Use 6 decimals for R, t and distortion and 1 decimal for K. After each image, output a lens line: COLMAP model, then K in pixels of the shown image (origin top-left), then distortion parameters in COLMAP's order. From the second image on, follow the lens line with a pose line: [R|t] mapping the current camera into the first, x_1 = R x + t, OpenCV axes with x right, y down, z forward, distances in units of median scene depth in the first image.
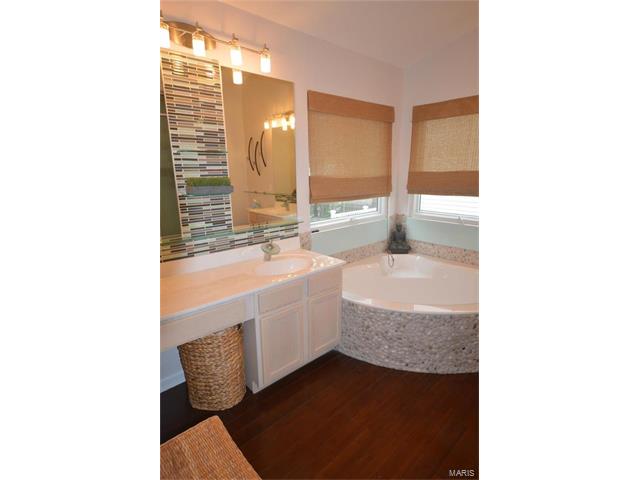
lens RADIAL K [[308.6, 0, 319.1], [0, 308.6, 243.0], [0, 0, 1]] dist [0.019247, 0.000101]
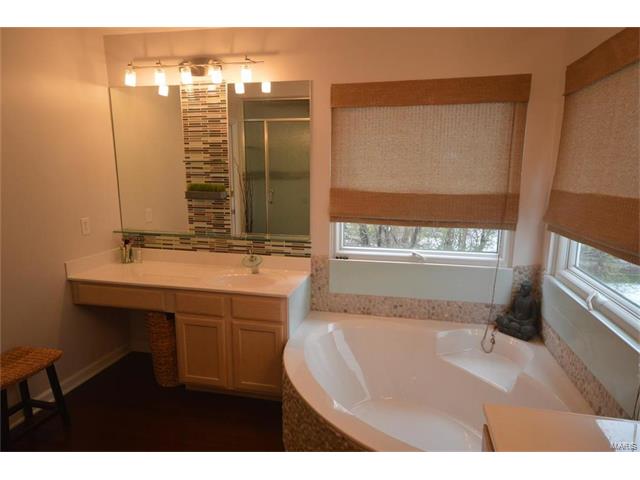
lens RADIAL K [[390.3, 0, 322.8], [0, 390.3, 240.7], [0, 0, 1]] dist [-0.000360, 0.001703]
pose [[0.562774, 0.159285, -0.811119, 0.952534], [-0.204894, 0.977517, 0.049801, -0.150896], [0.800815, 0.138166, 0.582757, 0.490606]]
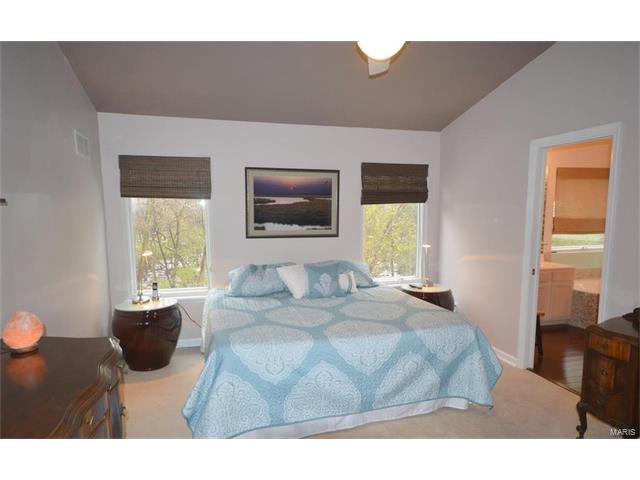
lens RADIAL K [[390.3, 0, 322.4], [0, 390.3, 259.0], [0, 0, 1]] dist [-0.000360, 0.001703]
pose [[0.888352, 0.060486, -0.455162, -0.188042], [-0.109034, 0.990720, -0.081151, 0.351121], [0.446029, 0.121719, 0.886703, -1.555478]]
